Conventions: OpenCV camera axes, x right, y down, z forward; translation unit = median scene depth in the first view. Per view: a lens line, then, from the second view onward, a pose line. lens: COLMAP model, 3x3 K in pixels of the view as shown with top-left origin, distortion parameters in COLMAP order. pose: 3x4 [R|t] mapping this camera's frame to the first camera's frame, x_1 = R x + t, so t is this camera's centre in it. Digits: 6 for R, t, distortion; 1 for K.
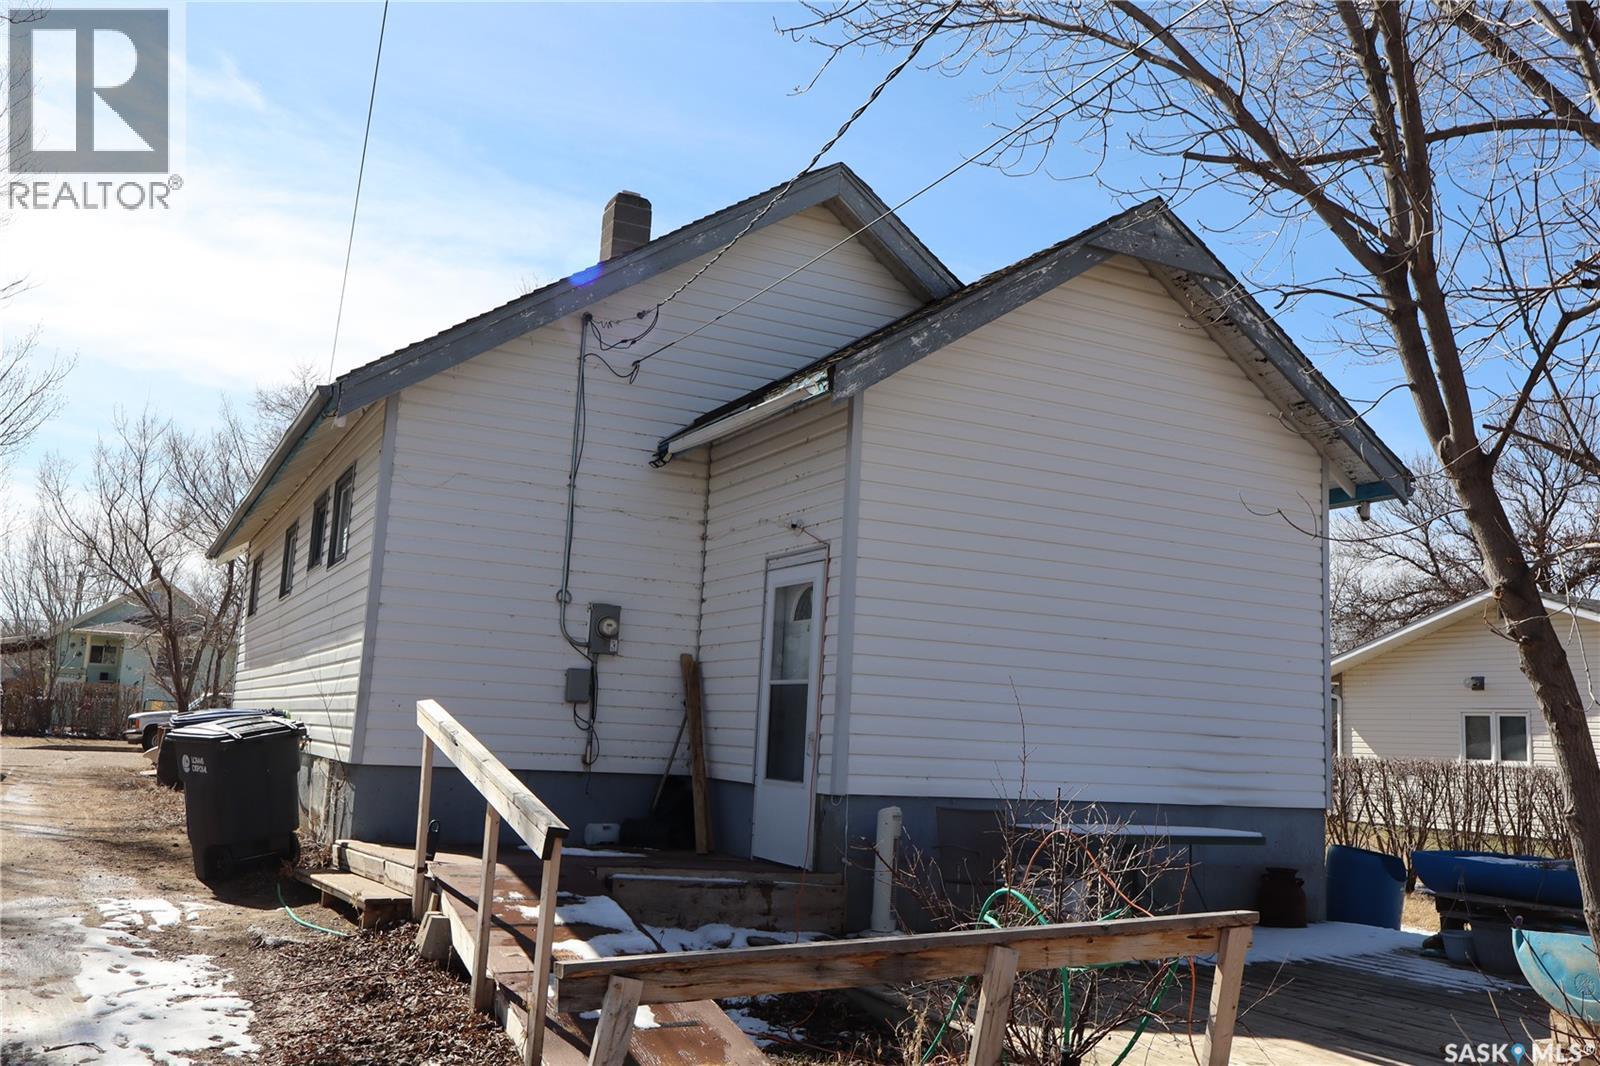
lens RADIAL K [[1345.1, 0, 802.4], [0, 1345.1, 530.1], [0, 0, 1]] dist [0.002671, 0.013238]
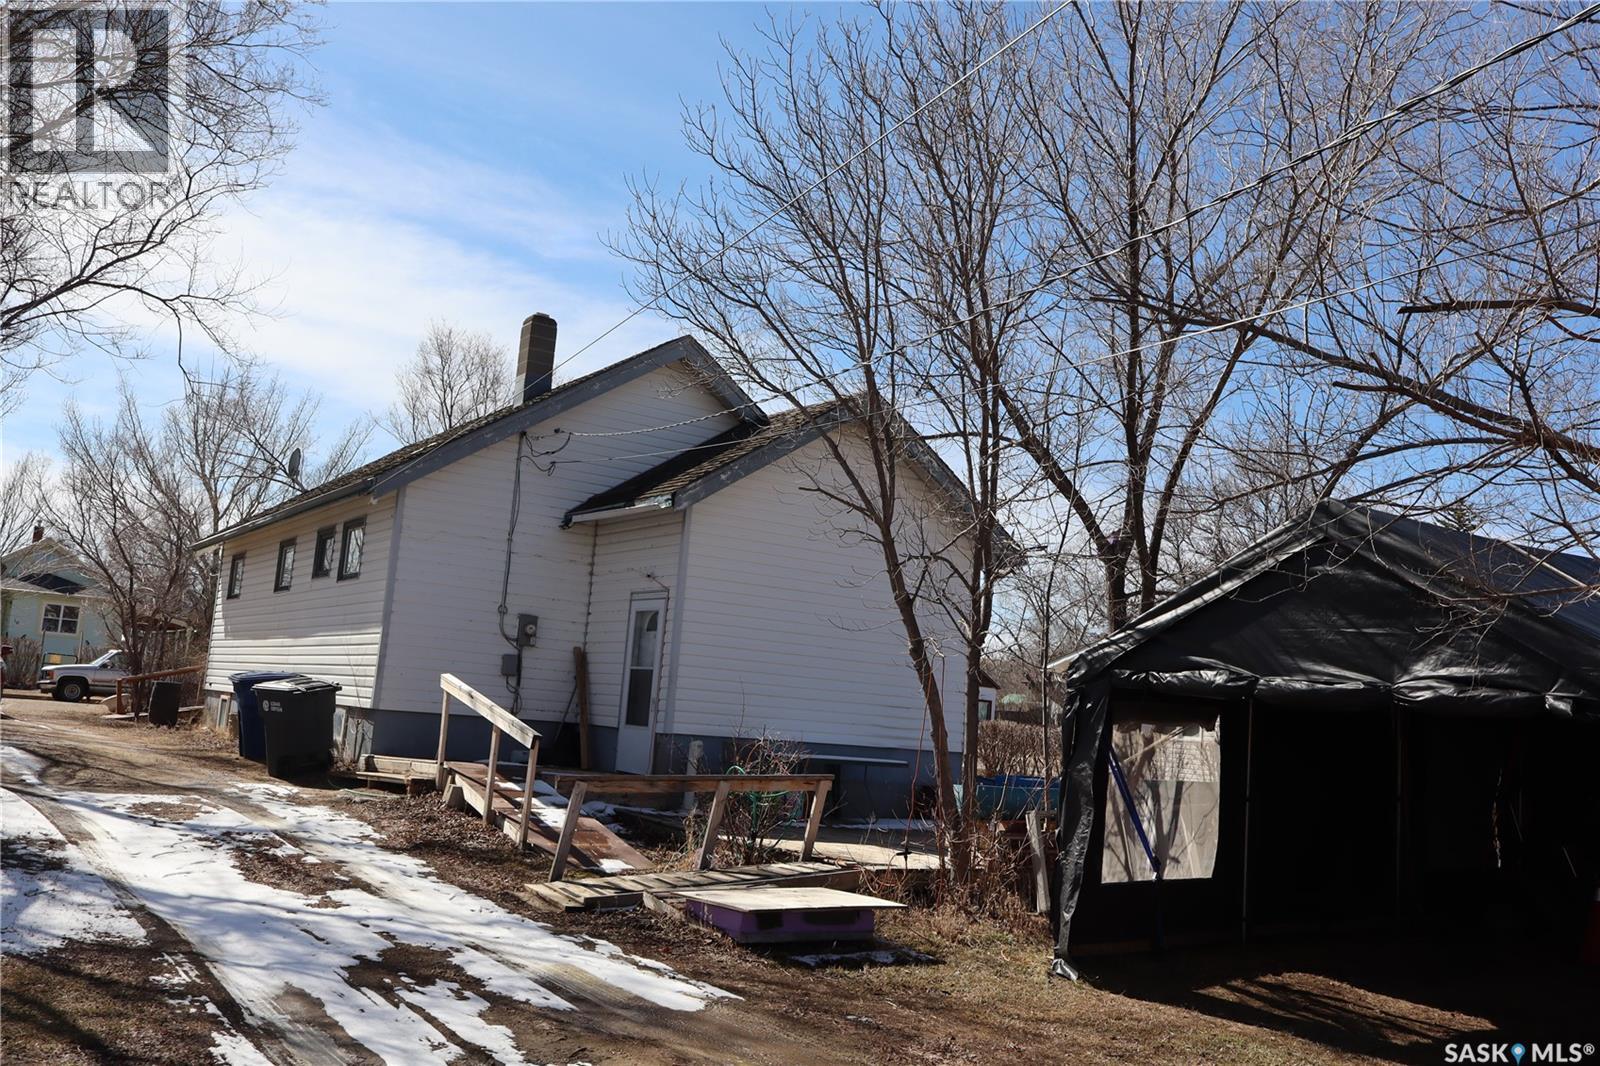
lens RADIAL K [[1345.1, 0, 799.4], [0, 1345.1, 535.5], [0, 0, 1]] dist [0.002671, 0.013238]
pose [[0.993384, 0.042634, 0.106632, -0.000800], [-0.045235, 0.998732, 0.022094, -0.096605], [-0.105555, -0.026772, 0.994053, -0.675995]]
